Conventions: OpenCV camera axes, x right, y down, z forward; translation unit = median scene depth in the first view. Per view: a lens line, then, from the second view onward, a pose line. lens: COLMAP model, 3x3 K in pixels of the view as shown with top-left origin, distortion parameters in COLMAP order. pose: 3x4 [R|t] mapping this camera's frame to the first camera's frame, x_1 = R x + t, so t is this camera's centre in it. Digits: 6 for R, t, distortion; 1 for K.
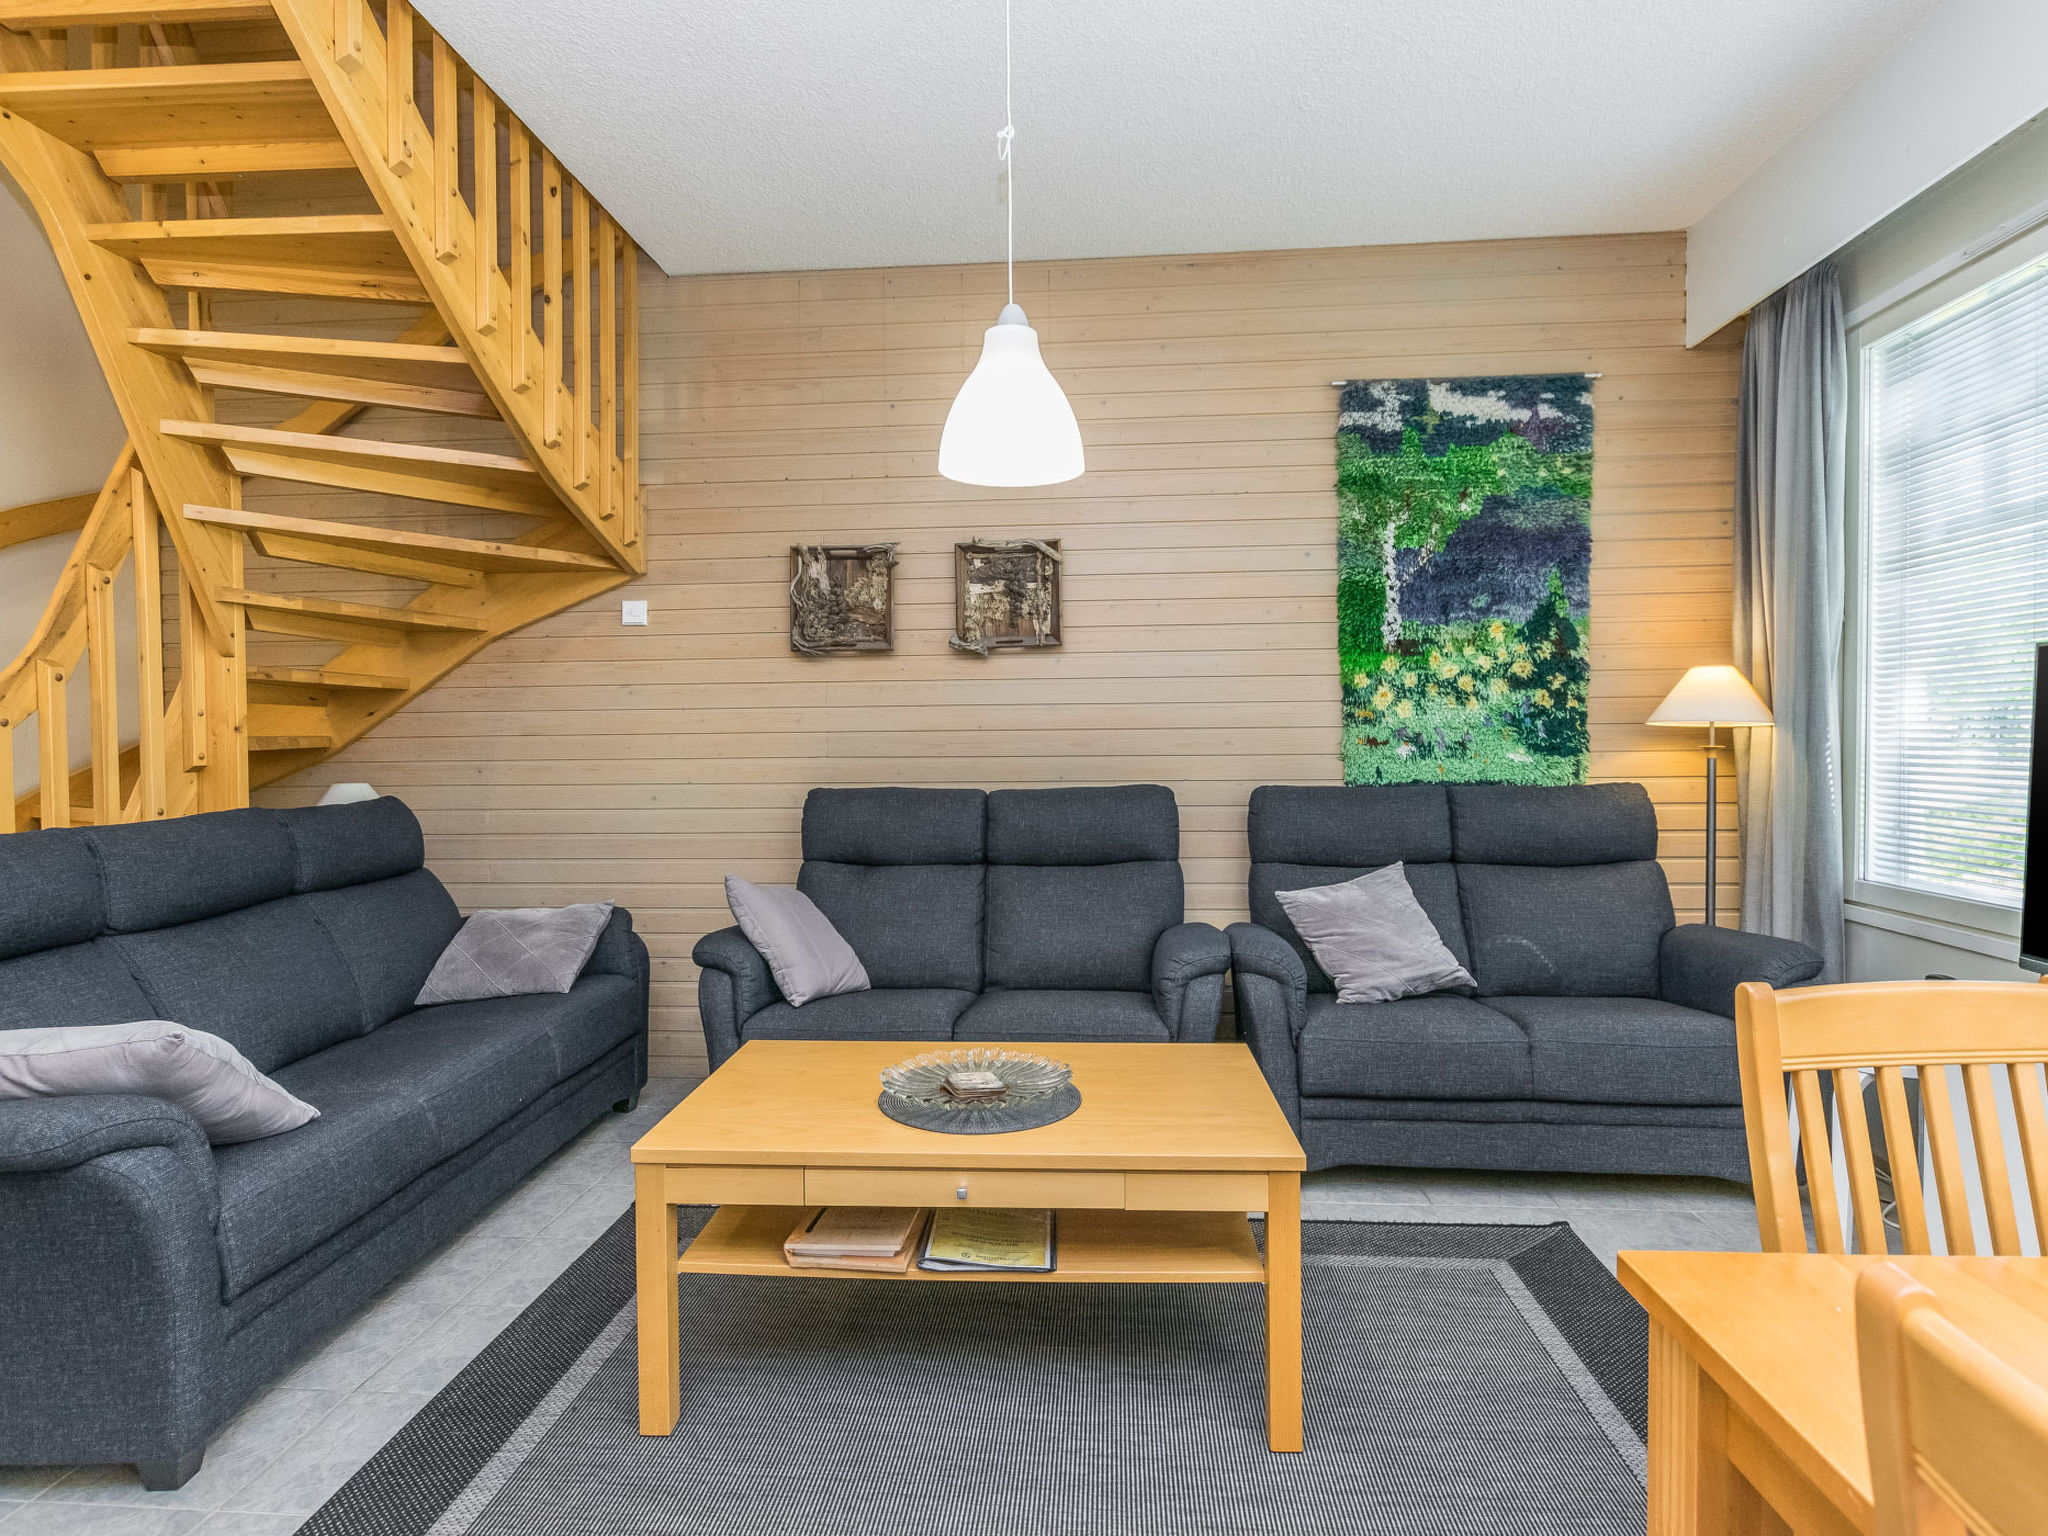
lens RADIAL K [[1078.0, 0, 1029.9], [0, 1078.0, 760.9], [0, 0, 1]] dist [-0.000253, -0.000300]
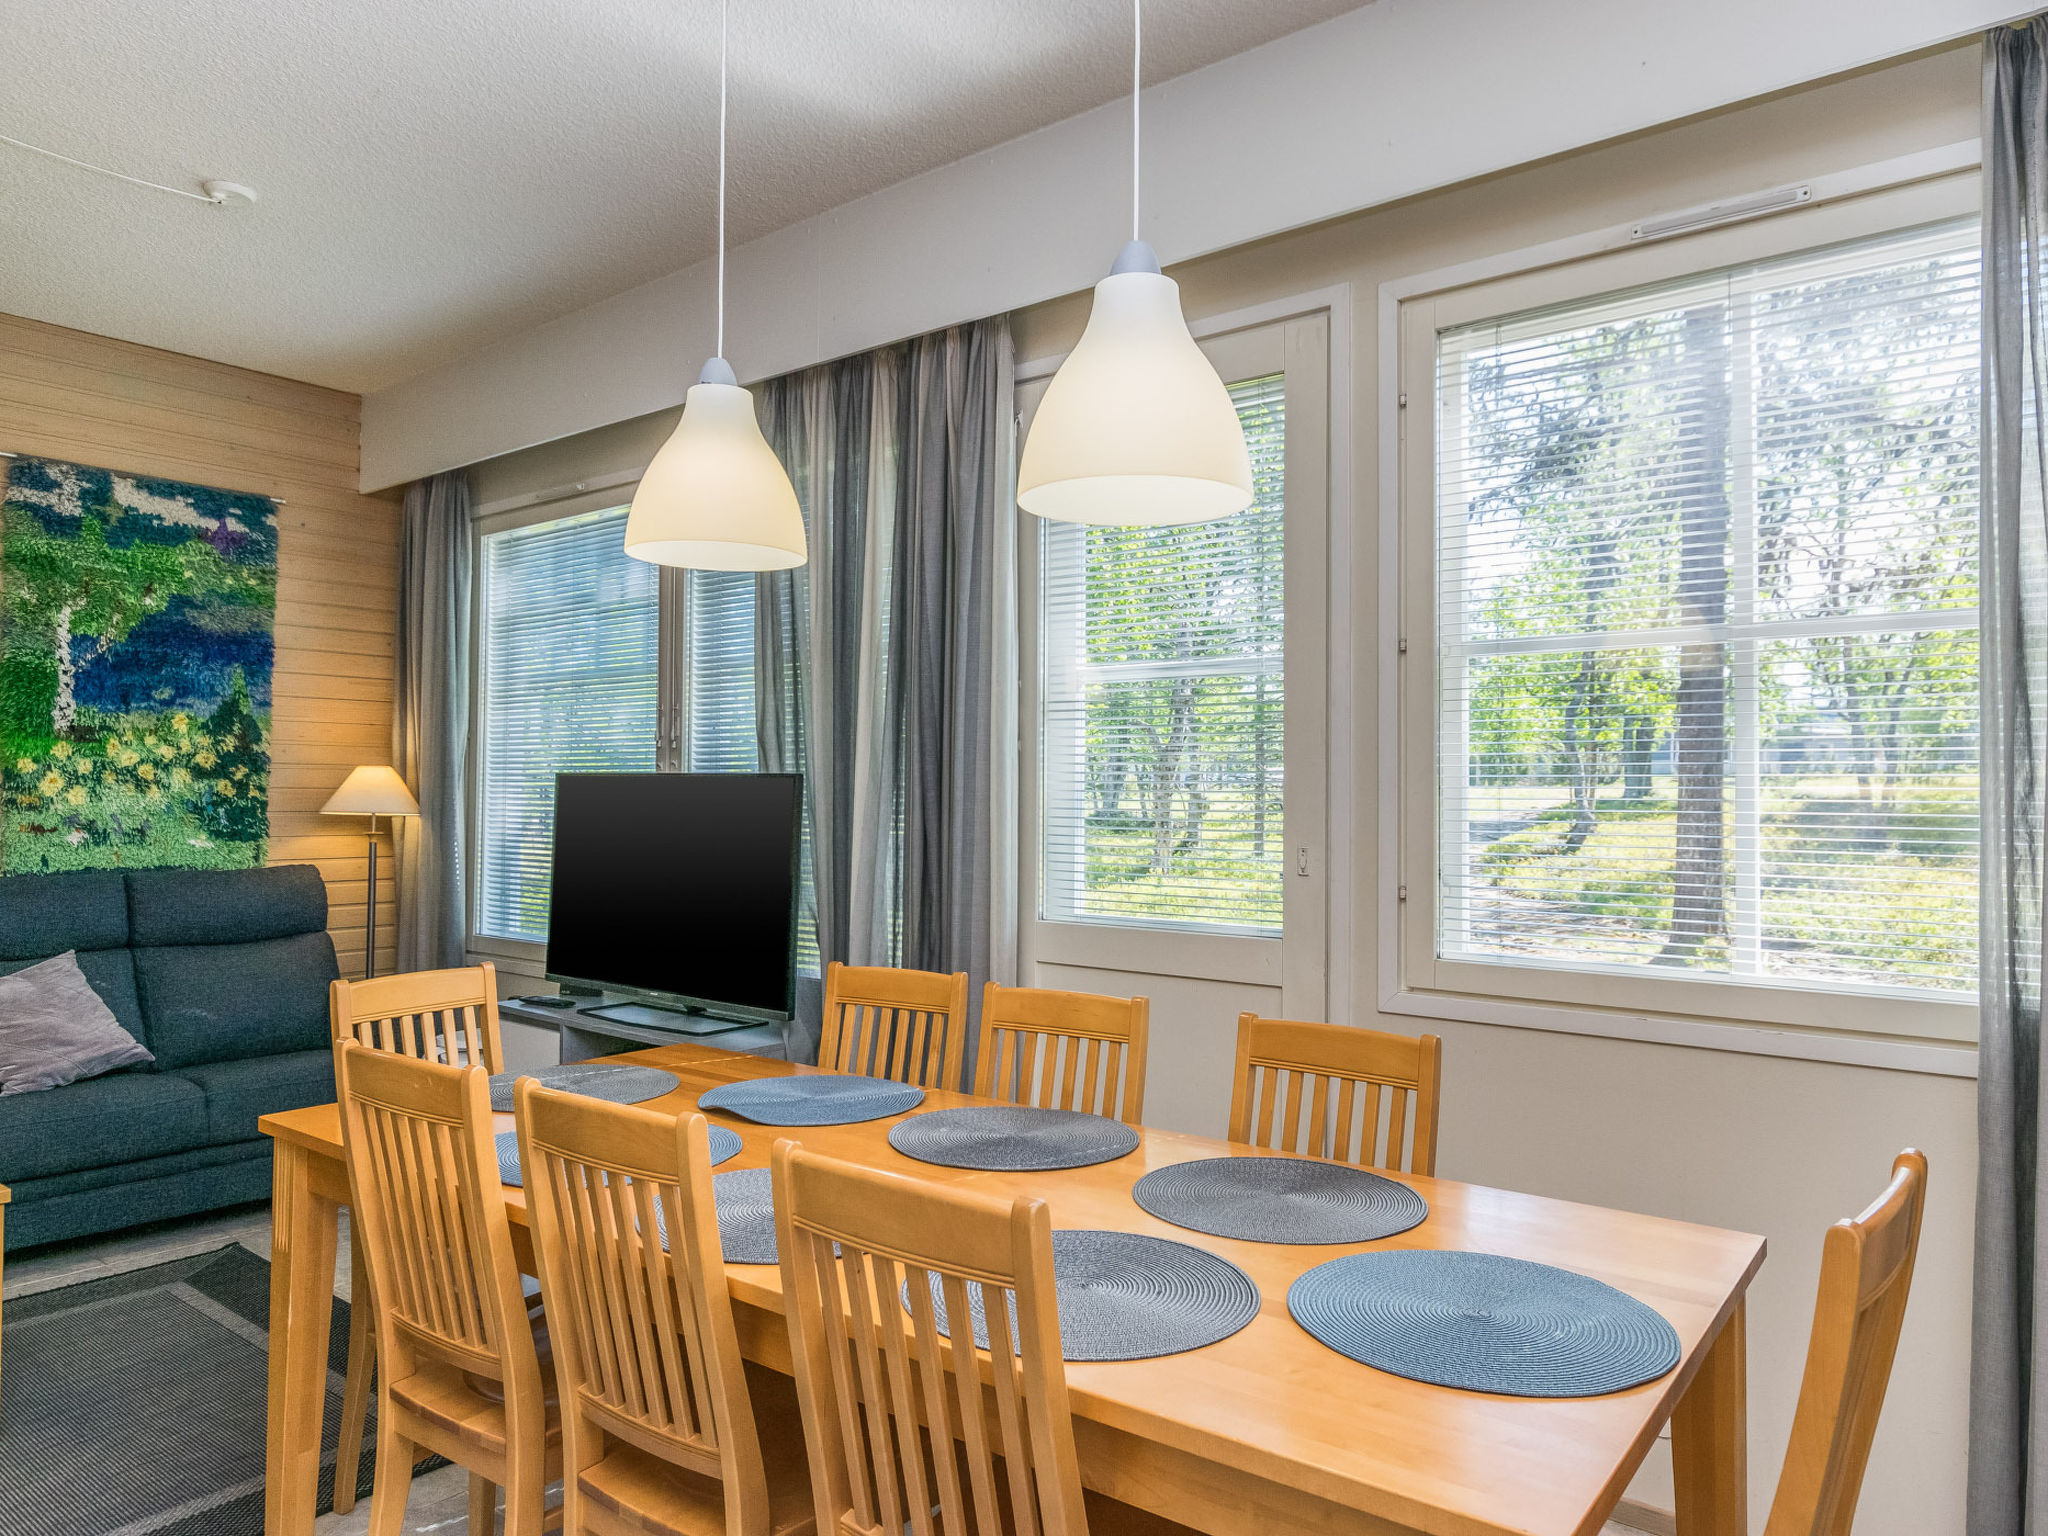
lens RADIAL K [[1334.9, 0, 1024.3], [0, 1334.9, 770.6], [0, 0, 1]] dist [0.007784, -0.001409]
pose [[0.553296, 0.030575, 0.832423, -0.197321], [0.001695, 0.999283, -0.037831, -0.023511], [-0.832983, 0.022343, 0.552847, -0.407391]]
